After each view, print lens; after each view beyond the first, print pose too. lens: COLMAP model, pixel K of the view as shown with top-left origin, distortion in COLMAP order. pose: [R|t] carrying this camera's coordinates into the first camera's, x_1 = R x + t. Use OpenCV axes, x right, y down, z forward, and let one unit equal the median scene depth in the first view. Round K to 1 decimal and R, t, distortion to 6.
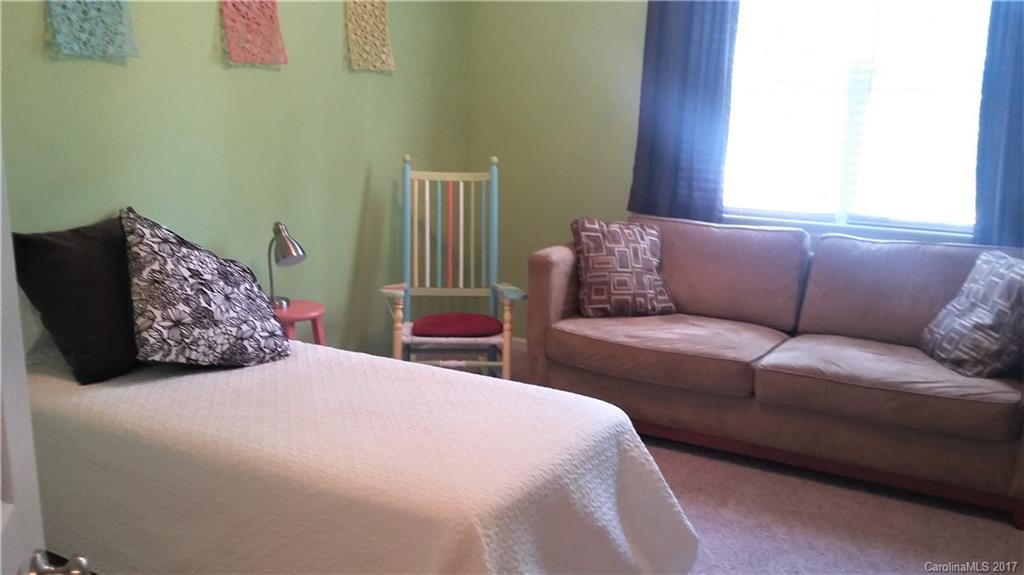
lens RADIAL K [[960.9, 0, 511.6], [0, 960.9, 288.0], [0, 0, 1]] dist [0.014691, 0.000000]
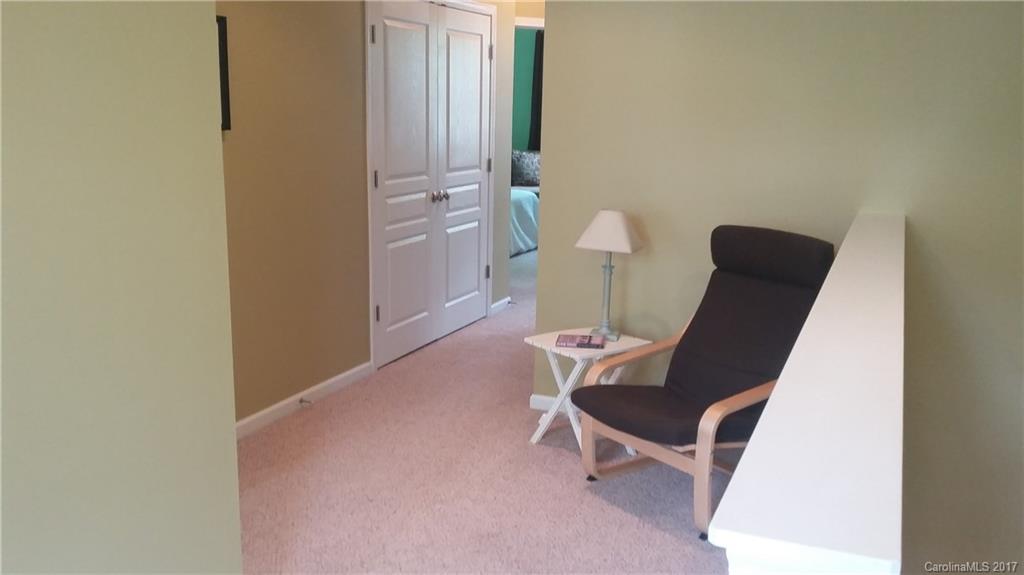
lens RADIAL K [[960.9, 0, 512.0], [0, 960.9, 287.7], [0, 0, 1]] dist [0.014691, 0.000000]
pose [[0.991679, -0.027740, 0.125713, -0.270935], [0.023776, 0.999175, 0.032928, 0.220768], [-0.126522, -0.029665, 0.991520, -1.637582]]
